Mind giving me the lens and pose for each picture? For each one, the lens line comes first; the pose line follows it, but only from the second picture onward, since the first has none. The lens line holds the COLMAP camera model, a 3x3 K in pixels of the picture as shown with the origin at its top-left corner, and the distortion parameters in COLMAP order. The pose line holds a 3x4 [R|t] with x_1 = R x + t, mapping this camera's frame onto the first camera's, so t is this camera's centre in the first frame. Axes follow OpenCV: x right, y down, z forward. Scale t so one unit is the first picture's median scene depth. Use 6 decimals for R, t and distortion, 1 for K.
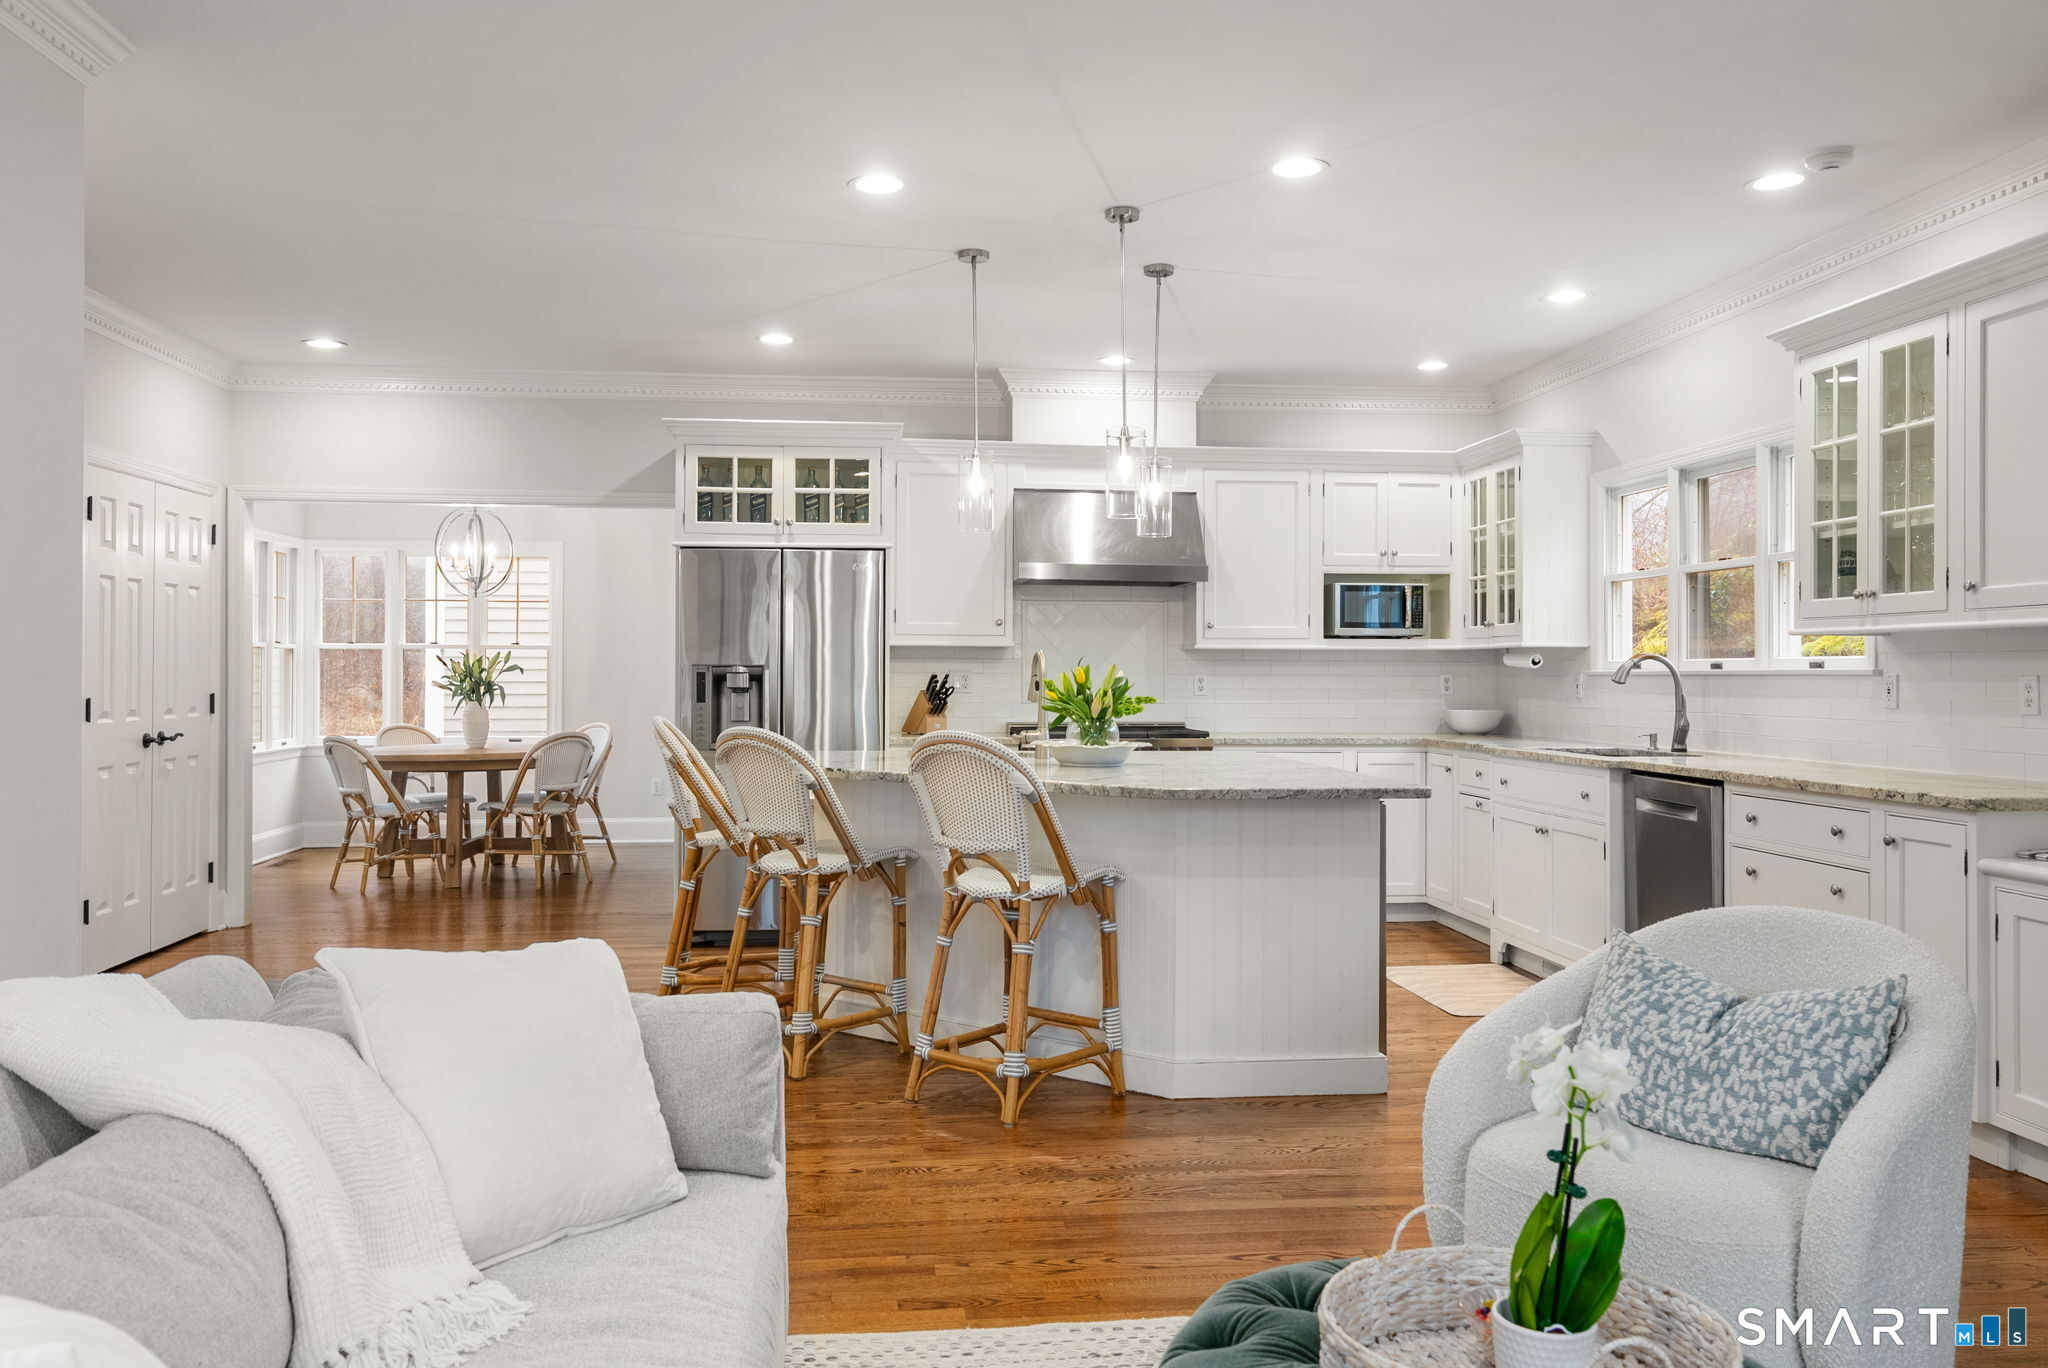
lens RADIAL K [[1566.2, 0, 1026.6], [0, 1566.2, 664.1], [0, 0, 1]] dist [0.002208, -0.000043]
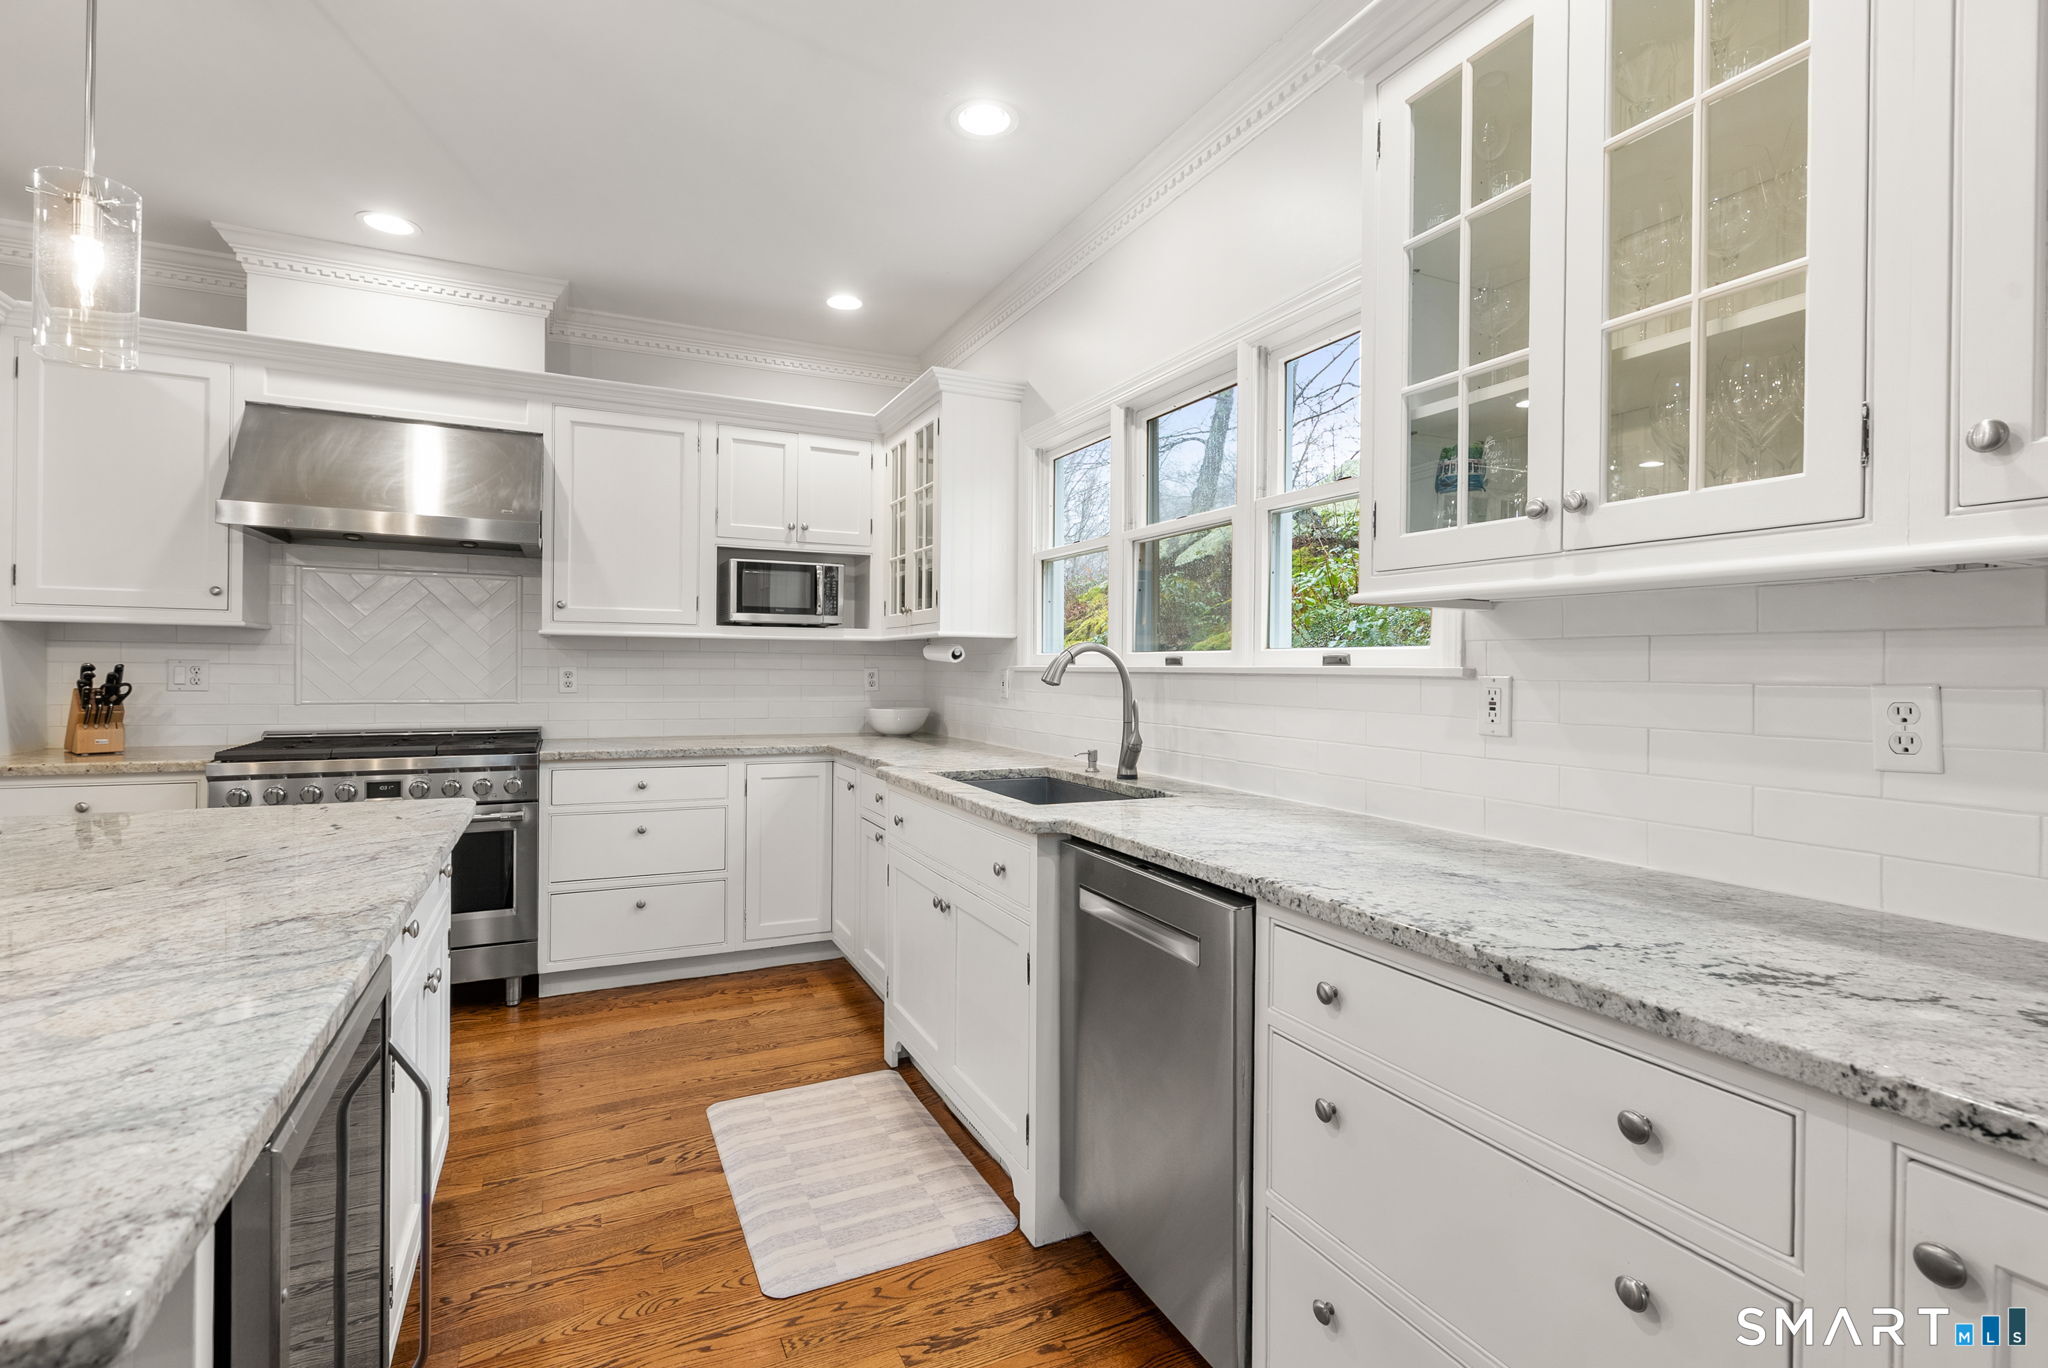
lens RADIAL K [[940.0, 0, 1025.3], [0, 940.0, 671.6], [0, 0, 1]] dist [-0.001539, -0.000094]
pose [[0.941590, 0.004772, 0.336728, 0.187812], [-0.008953, 0.999901, 0.010865, 0.001583], [-0.336642, -0.013245, 0.941539, 0.506149]]
